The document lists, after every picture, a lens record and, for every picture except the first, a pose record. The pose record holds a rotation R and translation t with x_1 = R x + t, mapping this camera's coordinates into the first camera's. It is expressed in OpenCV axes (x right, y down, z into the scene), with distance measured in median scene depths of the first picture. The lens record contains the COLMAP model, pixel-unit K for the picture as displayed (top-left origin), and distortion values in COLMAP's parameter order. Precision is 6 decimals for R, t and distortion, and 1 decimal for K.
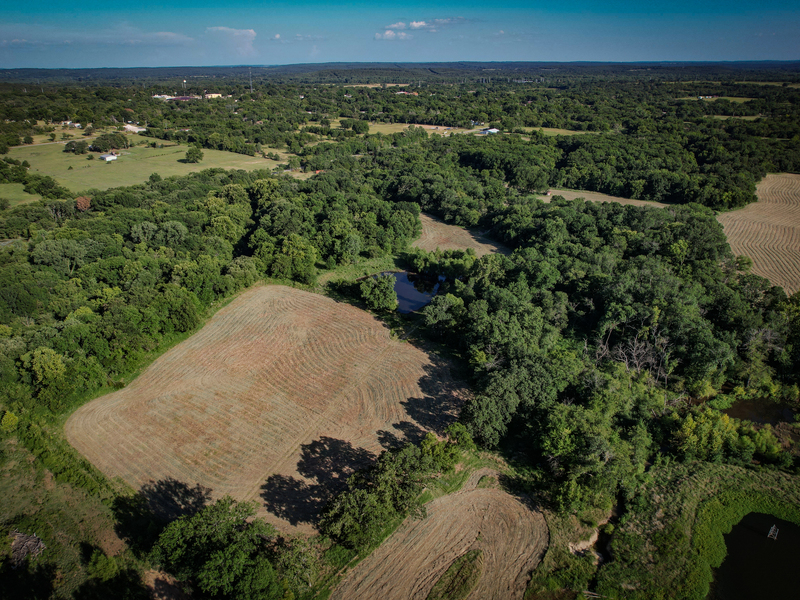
lens RADIAL K [[572.9, 0, 400.0], [0, 572.9, 300.0], [0, 0, 1]] dist [-0.083609, 0.070224]
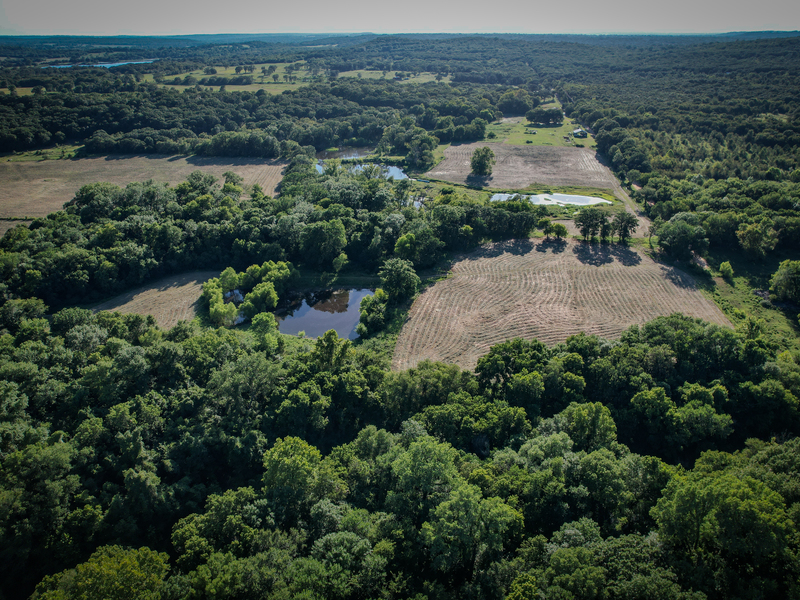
lens RADIAL K [[572.9, 0, 400.0], [0, 572.9, 300.0], [0, 0, 1]] dist [-0.083609, 0.070224]
pose [[-0.508970, -0.358993, 0.782351, -0.763489], [0.344394, 0.748041, 0.567299, -0.509082], [-0.788887, 0.558175, -0.257095, 1.227277]]
